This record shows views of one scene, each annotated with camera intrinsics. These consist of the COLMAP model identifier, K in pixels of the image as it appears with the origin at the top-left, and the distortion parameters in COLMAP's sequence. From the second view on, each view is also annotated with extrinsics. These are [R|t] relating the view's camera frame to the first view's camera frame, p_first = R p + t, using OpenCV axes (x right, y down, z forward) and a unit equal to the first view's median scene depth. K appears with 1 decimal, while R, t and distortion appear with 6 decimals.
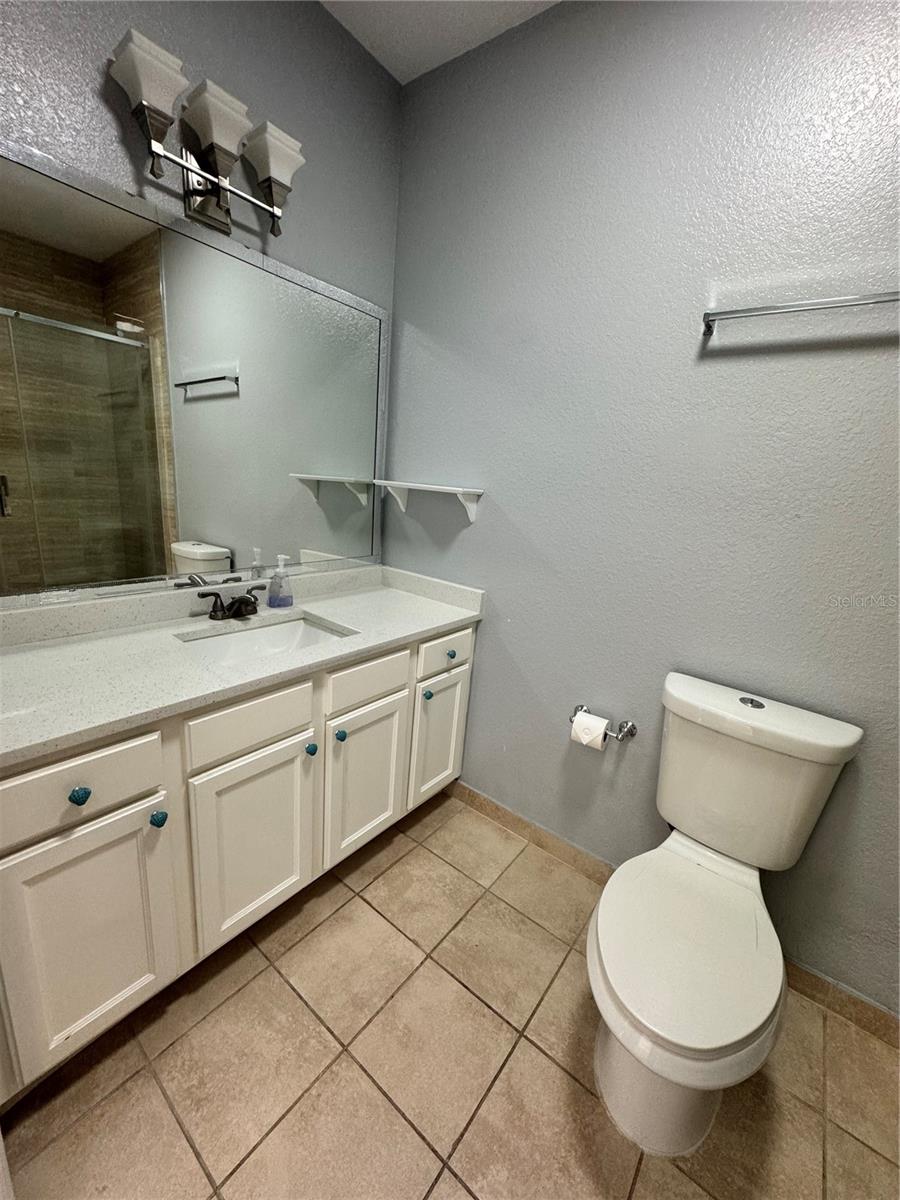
lens RADIAL K [[473.2, 0, 456.5], [0, 473.2, 596.5], [0, 0, 1]] dist [-0.003358, 0.000216]
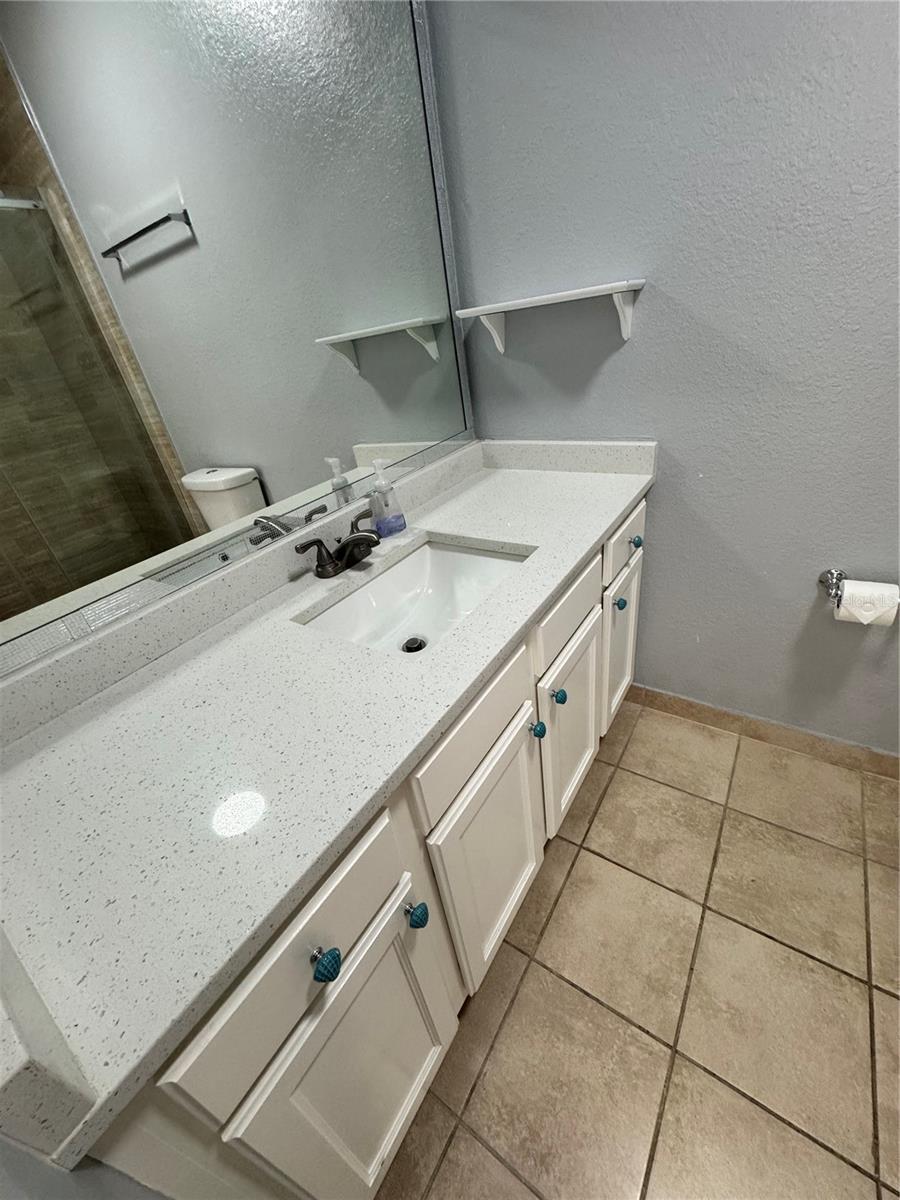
lens RADIAL K [[473.2, 0, 448.7], [0, 473.2, 593.3], [0, 0, 1]] dist [-0.003358, 0.000216]
pose [[0.972903, -0.223103, -0.060711, -0.251871], [0.231202, 0.935834, 0.266008, -0.059835], [-0.002531, -0.272837, 0.962057, 0.277387]]
